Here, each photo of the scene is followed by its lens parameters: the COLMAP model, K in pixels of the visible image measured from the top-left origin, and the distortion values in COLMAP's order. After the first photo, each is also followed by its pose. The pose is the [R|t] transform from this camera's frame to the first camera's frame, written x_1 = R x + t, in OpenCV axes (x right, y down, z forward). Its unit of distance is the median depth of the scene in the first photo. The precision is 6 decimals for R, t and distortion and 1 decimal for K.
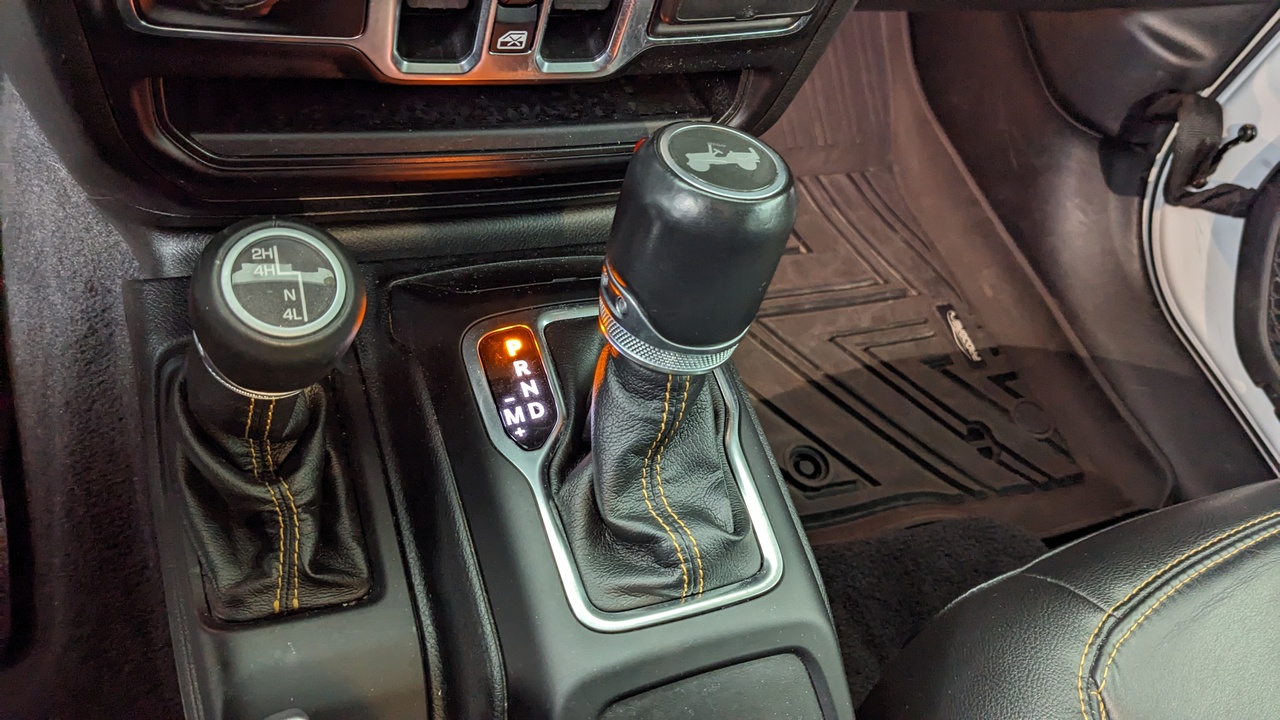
lens RADIAL K [[1044.2, 0, 668.7], [0, 1044.2, 357.9], [0, 0, 1]] dist [0.002293, -0.002312]
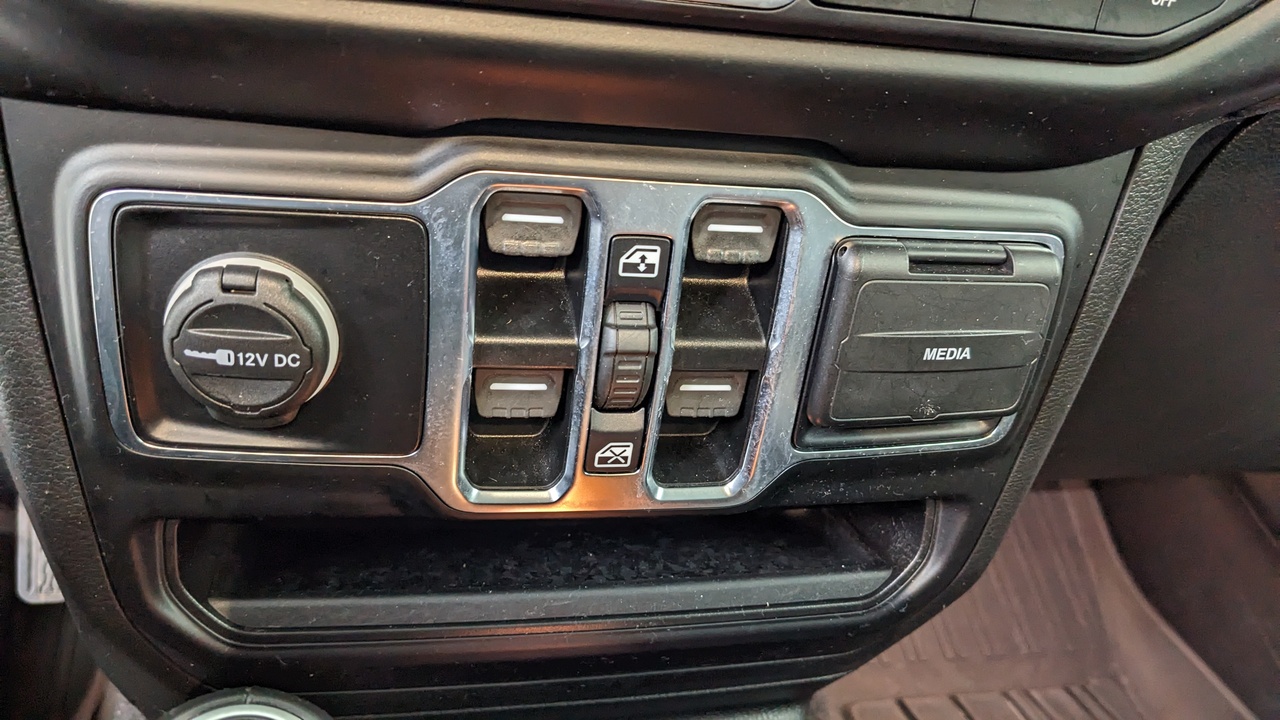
lens RADIAL K [[990.7, 0, 641.2], [0, 990.7, 392.5], [0, 0, 1]] dist [0.018208, -0.004490]
pose [[0.981005, -0.084755, -0.174489, -0.000117], [-0.009897, 0.876461, -0.481371, 0.002978], [0.193732, 0.473955, 0.858973, 0.342335]]
